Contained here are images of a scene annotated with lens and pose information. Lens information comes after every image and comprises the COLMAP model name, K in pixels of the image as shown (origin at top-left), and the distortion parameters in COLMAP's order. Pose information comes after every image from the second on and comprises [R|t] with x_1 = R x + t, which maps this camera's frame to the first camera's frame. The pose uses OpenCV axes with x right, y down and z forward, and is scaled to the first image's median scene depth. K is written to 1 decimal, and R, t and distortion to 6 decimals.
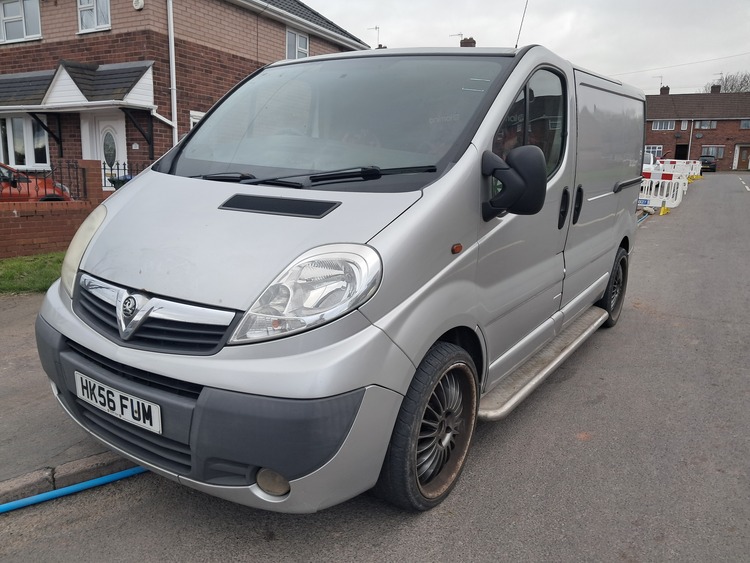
lens RADIAL K [[588.1, 0, 372.7], [0, 588.1, 281.1], [0, 0, 1]] dist [0.005460, -0.003058]
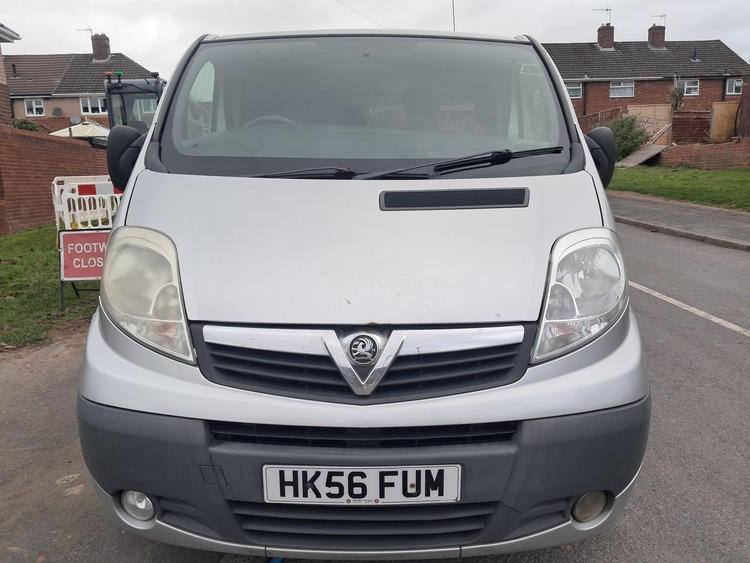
lens RADIAL K [[588.1, 0, 372.7], [0, 588.1, 281.1], [0, 0, 1]] dist [0.005460, -0.003058]
pose [[0.830553, -0.148727, 0.536713, -0.772574], [0.151850, 0.987646, 0.038699, -0.065209], [-0.535838, 0.049358, 0.842877, 0.377876]]
